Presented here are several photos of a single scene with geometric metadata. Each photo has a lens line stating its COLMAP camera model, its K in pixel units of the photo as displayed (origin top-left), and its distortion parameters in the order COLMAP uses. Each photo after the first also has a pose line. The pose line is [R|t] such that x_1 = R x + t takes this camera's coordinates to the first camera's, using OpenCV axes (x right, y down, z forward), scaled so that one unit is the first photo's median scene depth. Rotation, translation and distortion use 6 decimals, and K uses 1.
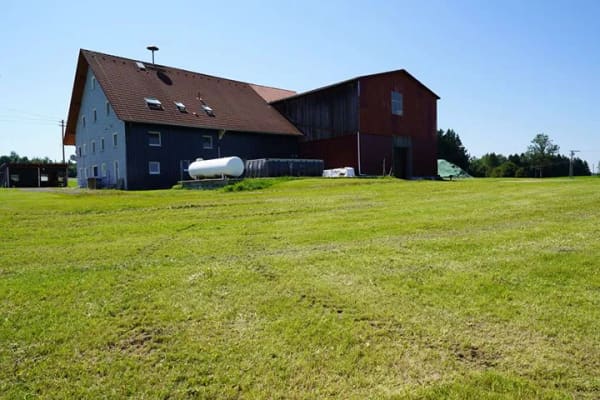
lens RADIAL K [[385.8, 0, 300.6], [0, 385.8, 196.6], [0, 0, 1]] dist [0.018771, -0.000413]
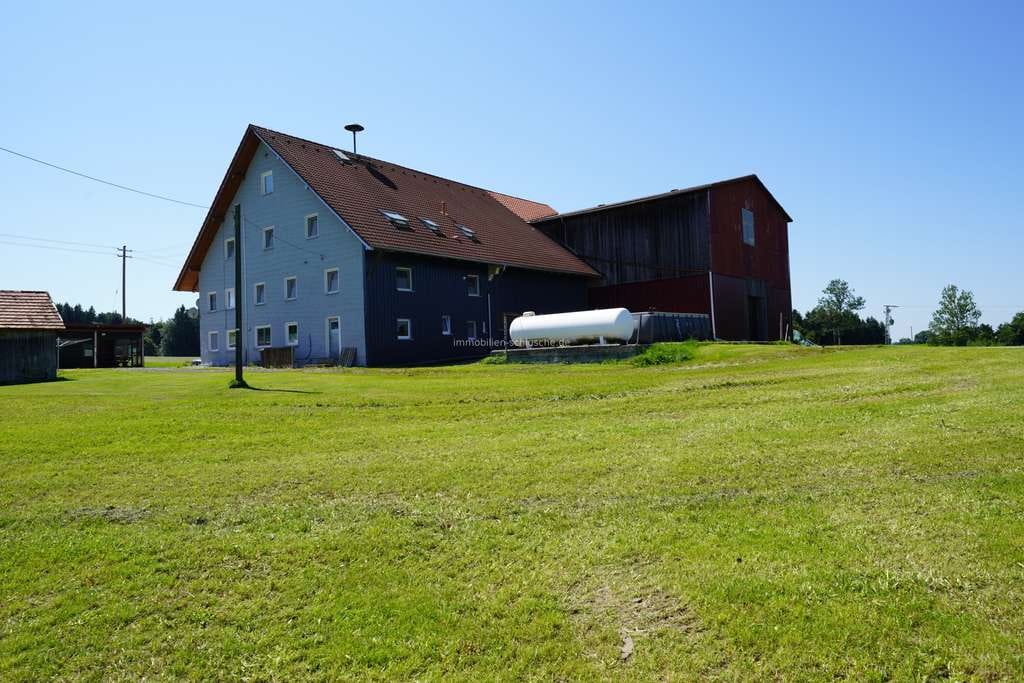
lens RADIAL K [[658.5, 0, 506.5], [0, 658.5, 333.7], [0, 0, 1]] dist [0.018771, -0.000413]
pose [[0.991650, -0.003001, 0.128923, -0.305230], [0.012699, 0.997142, -0.074469, 0.007151], [-0.128331, 0.075484, 0.988855, 0.003600]]
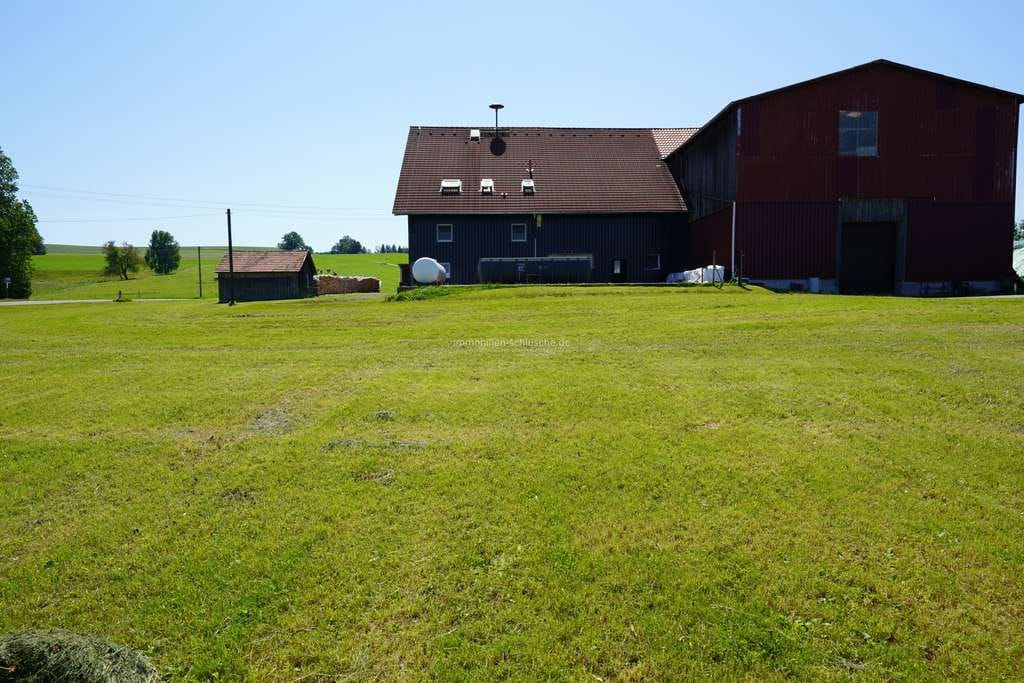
lens RADIAL K [[658.5, 0, 510.5], [0, 658.5, 347.1], [0, 0, 1]] dist [0.018771, -0.000413]
pose [[0.751797, 0.069405, -0.655732, 0.536828], [-0.031532, 0.997092, 0.069385, -0.012824], [0.658641, -0.031487, 0.751799, 0.061661]]
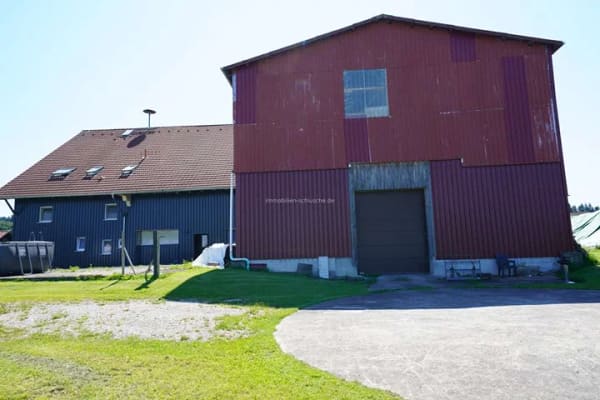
lens RADIAL K [[385.8, 0, 303.0], [0, 385.8, 202.1], [0, 0, 1]] dist [0.018771, -0.000413]
pose [[0.679827, -0.078476, -0.729162, 0.560935], [-0.011485, 0.992997, -0.117580, -0.069951], [0.733283, 0.088308, 0.674165, 0.721962]]
